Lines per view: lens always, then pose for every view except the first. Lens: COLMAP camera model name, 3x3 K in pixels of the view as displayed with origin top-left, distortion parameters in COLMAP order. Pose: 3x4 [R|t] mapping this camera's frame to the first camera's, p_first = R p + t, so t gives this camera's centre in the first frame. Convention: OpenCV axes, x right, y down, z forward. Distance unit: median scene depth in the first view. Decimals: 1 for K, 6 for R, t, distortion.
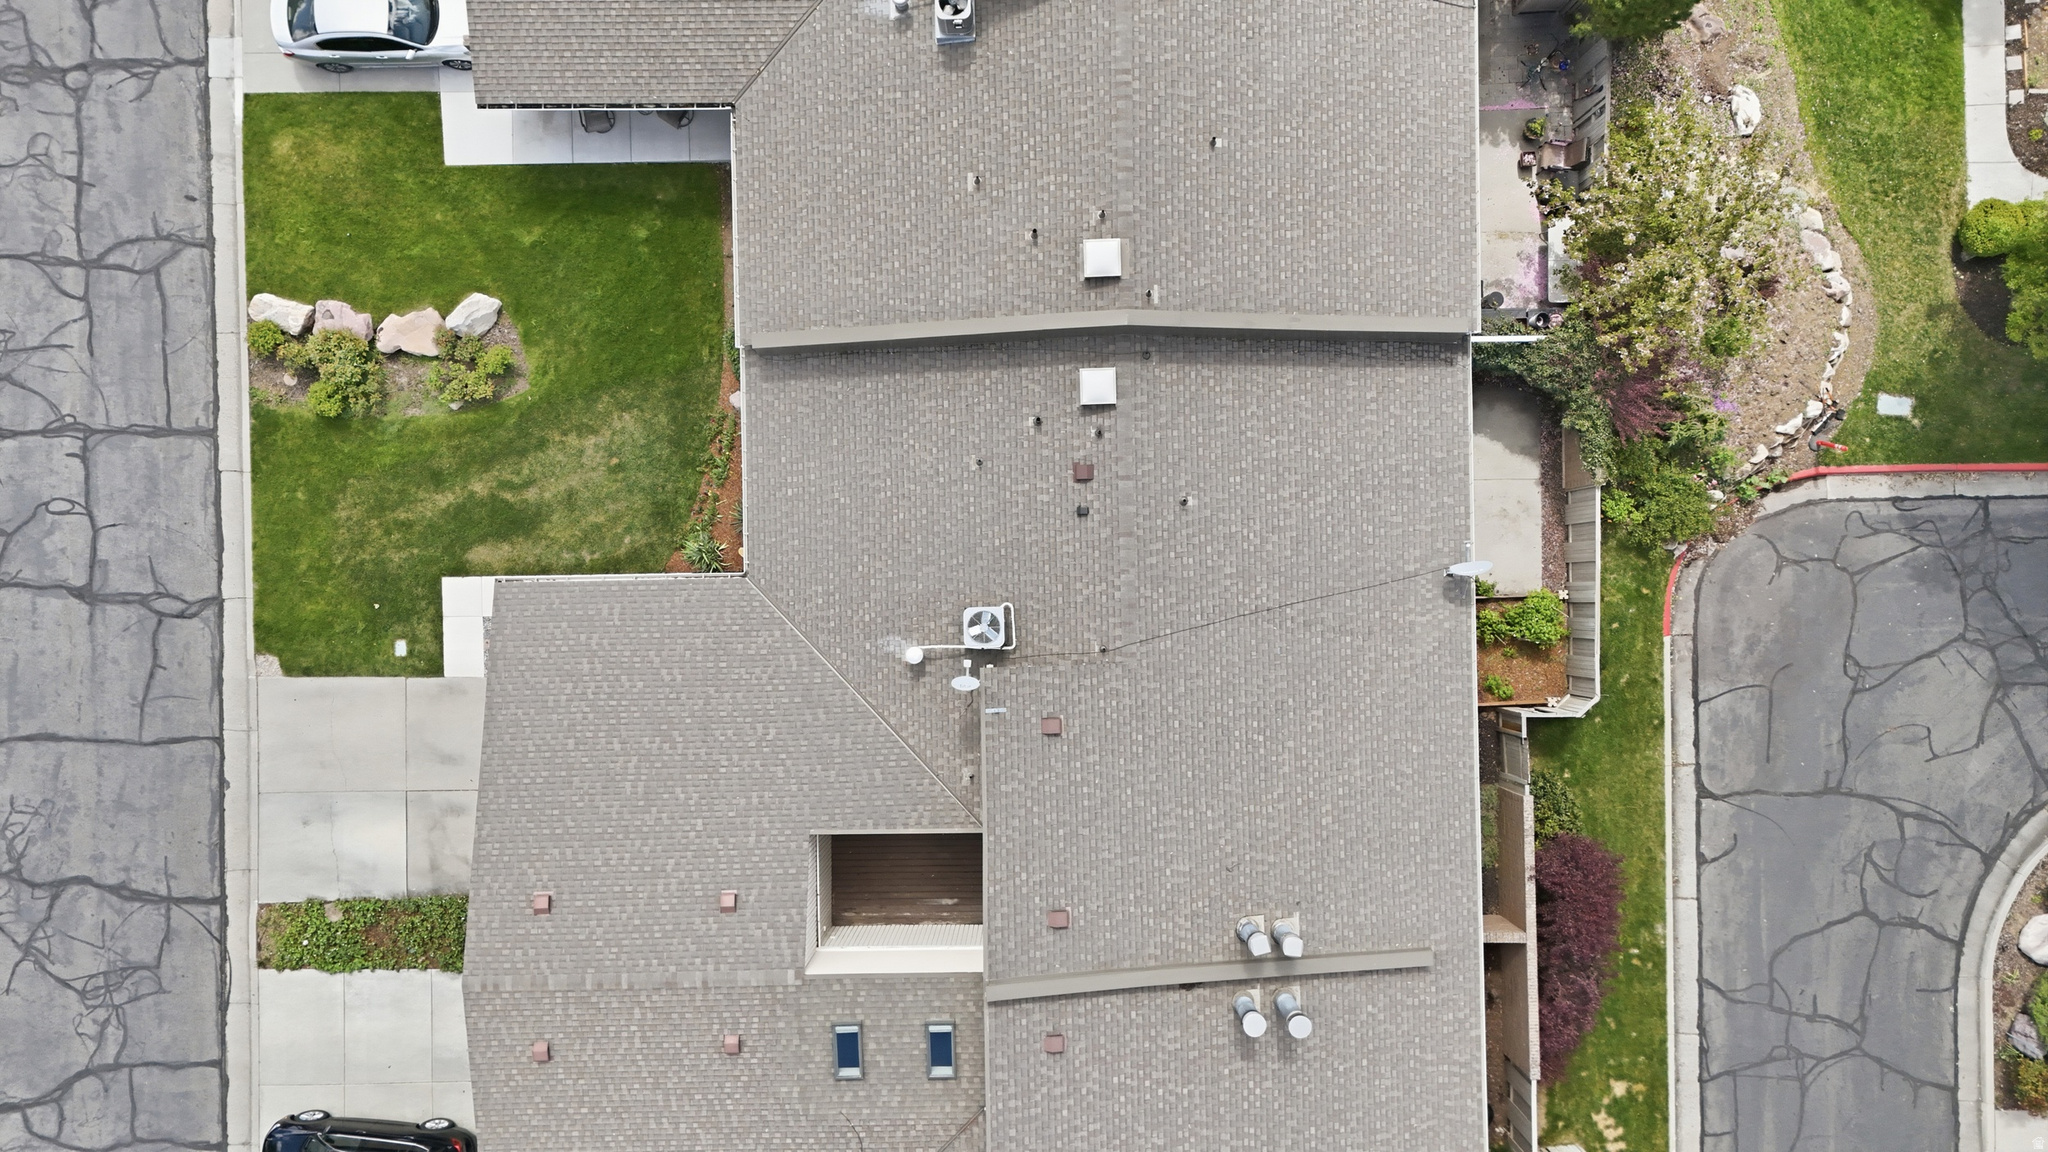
lens RADIAL K [[1502.6, 0, 1022.1], [0, 1502.6, 585.8], [0, 0, 1]] dist [0.085574, -0.093272]
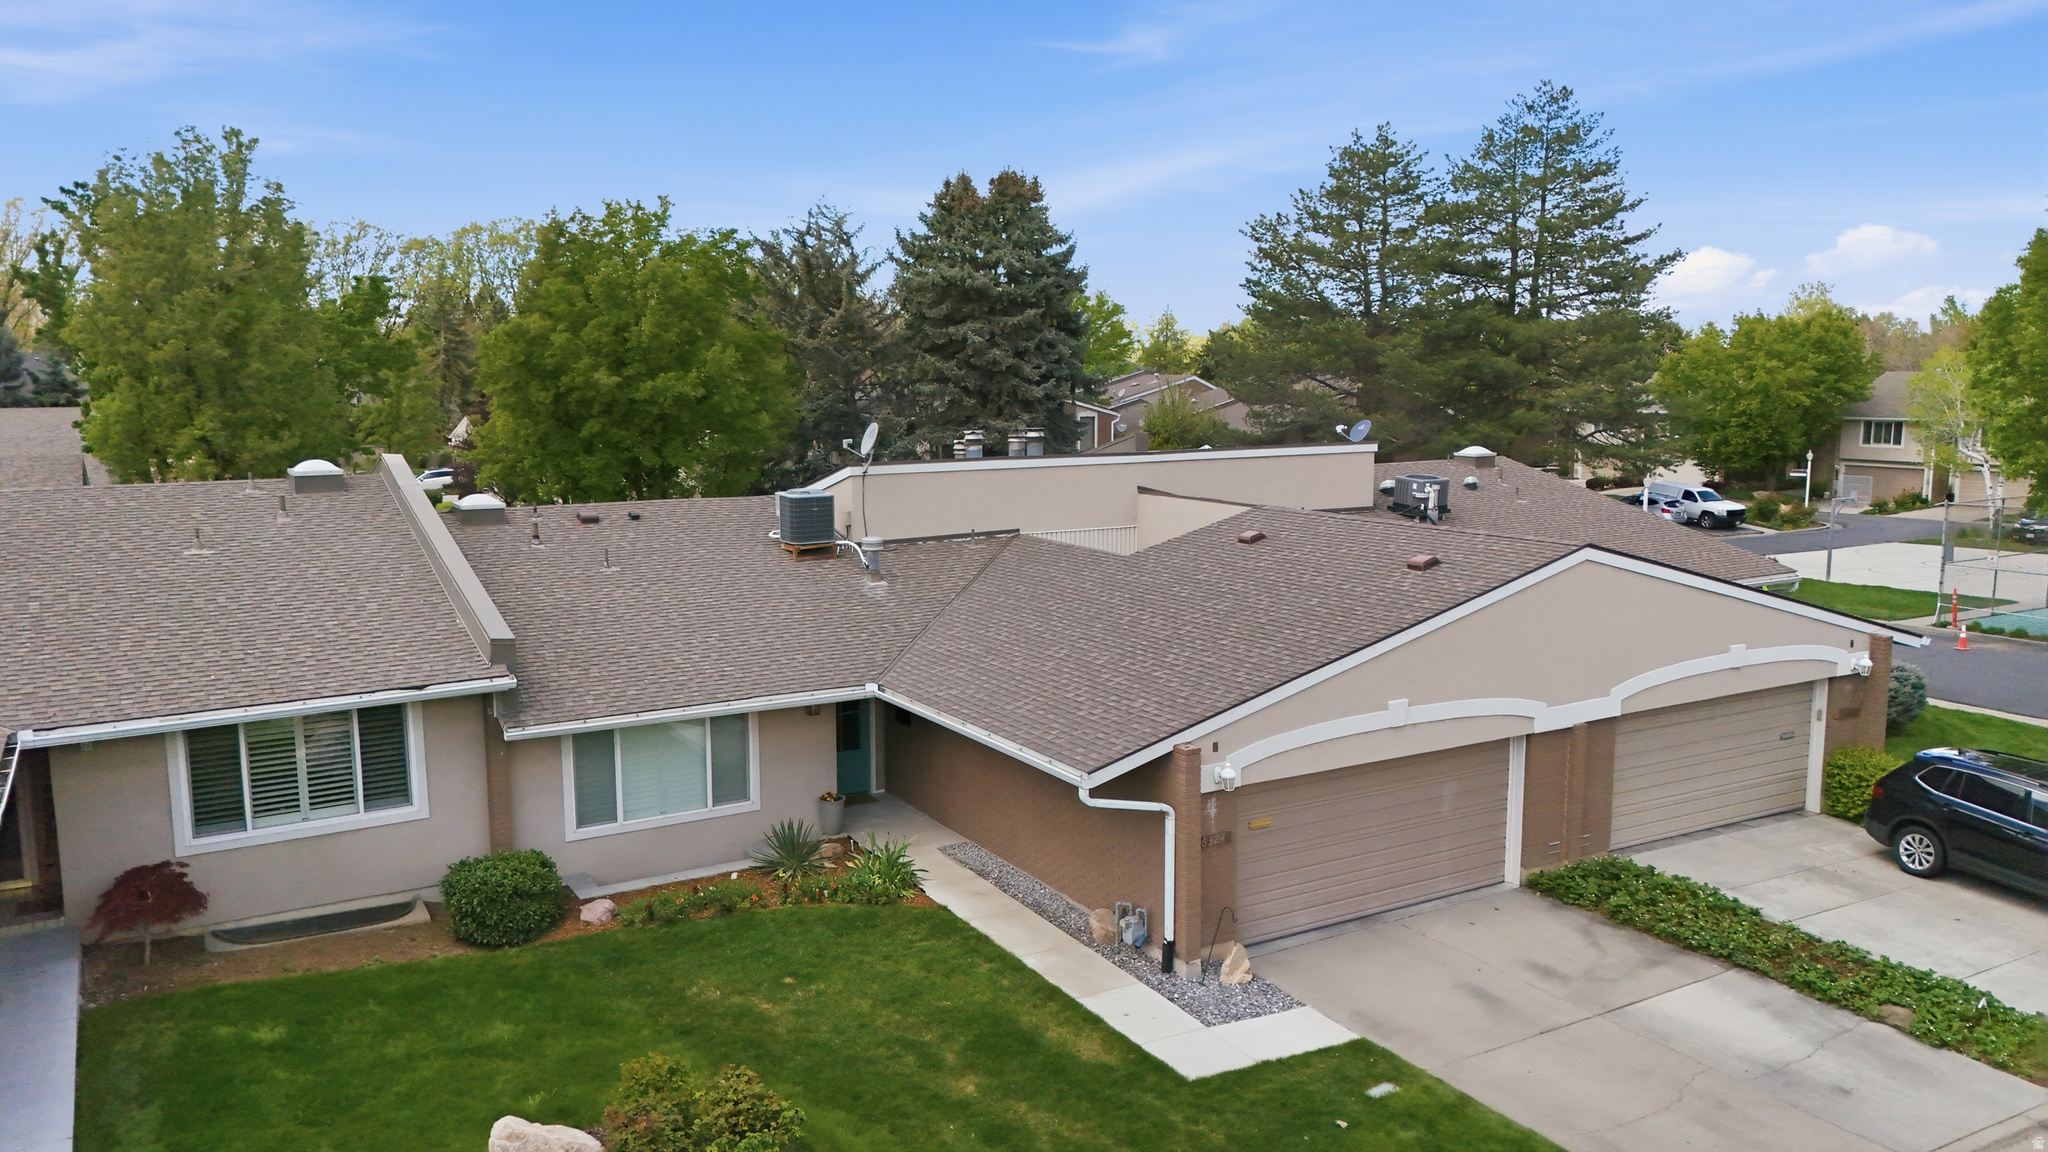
lens RADIAL K [[1494.9, 0, 1022.1], [0, 1494.9, 610.3], [0, 0, 1]] dist [0.086687, -0.089804]
pose [[-0.497129, -0.144469, 0.855565, -0.704278], [0.867674, -0.085389, 0.489746, -0.244775], [0.002303, 0.985818, 0.167802, 0.795555]]
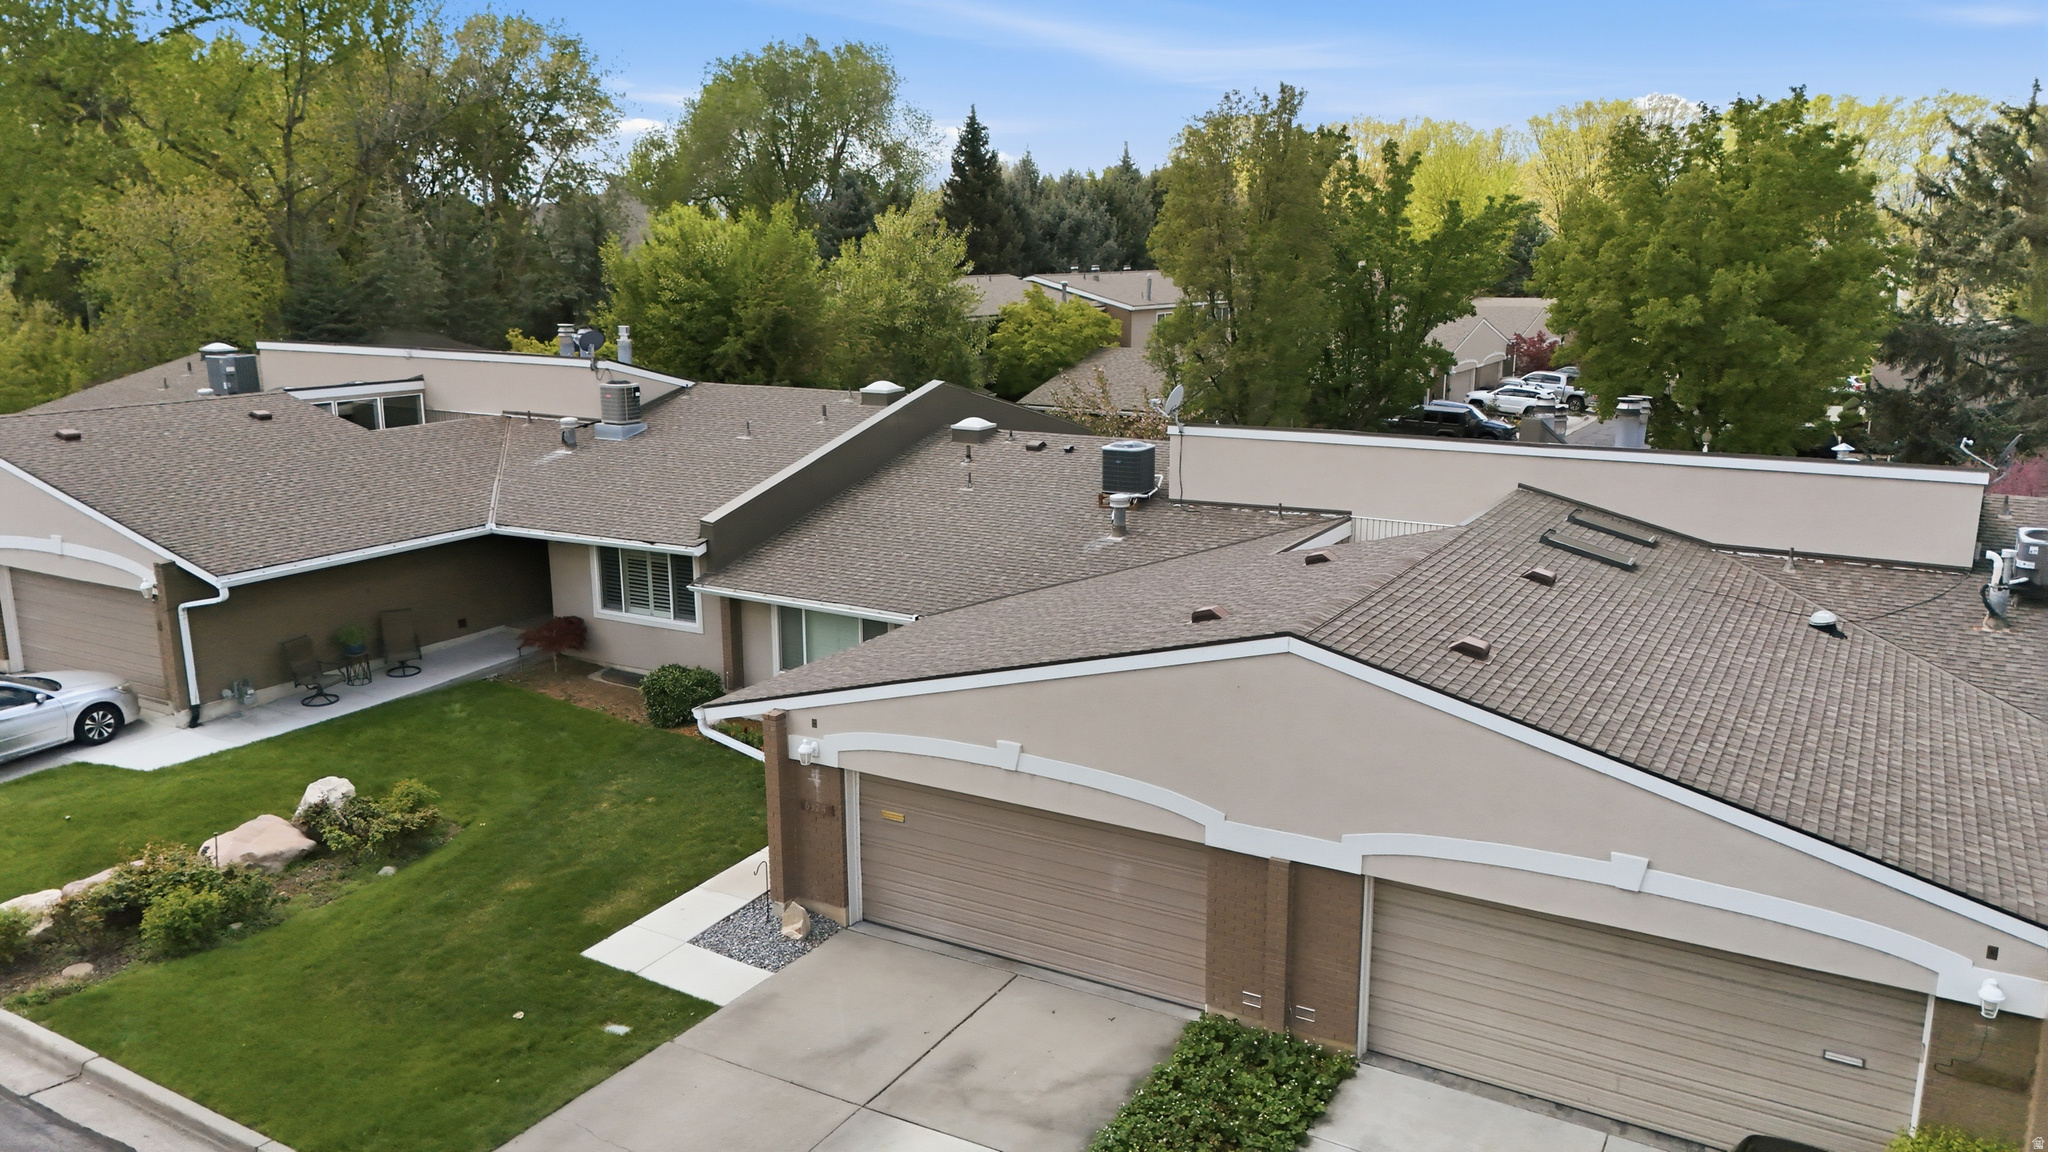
lens RADIAL K [[1502.6, 0, 1022.1], [0, 1502.6, 585.8], [0, 0, 1]] dist [0.085574, -0.093272]
pose [[0.515328, -0.196960, 0.834053, -0.718697], [0.856971, 0.111411, -0.503179, 0.379970], [0.006184, 0.974061, 0.226202, 0.754819]]
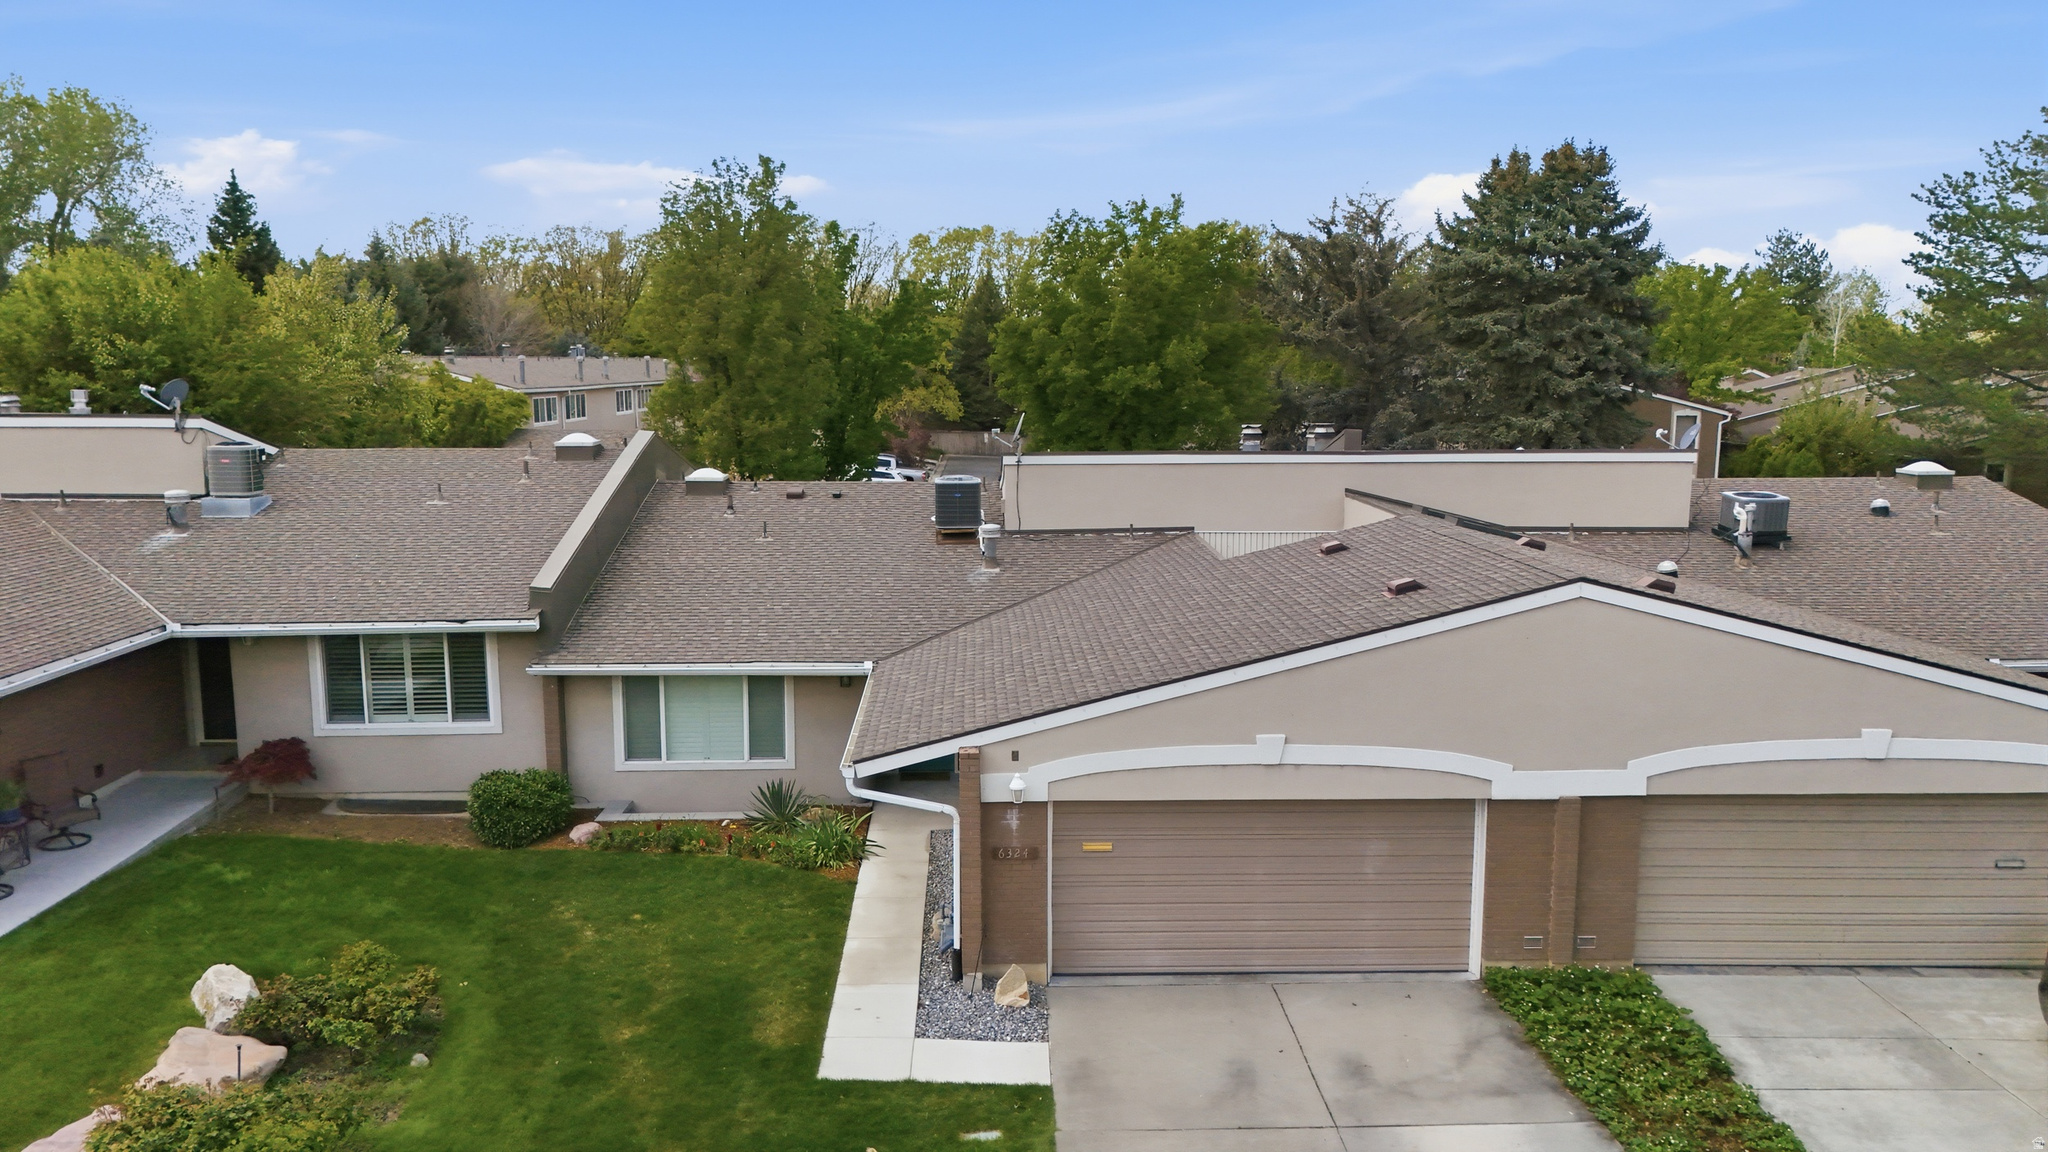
lens RADIAL K [[1502.6, 0, 1022.1], [0, 1502.6, 585.8], [0, 0, 1]] dist [0.085574, -0.093272]
pose [[-0.015044, -0.155173, 0.987773, -0.780243], [0.999887, -0.002805, 0.014788, 0.046236], [0.000476, 0.987883, 0.155197, 0.796630]]
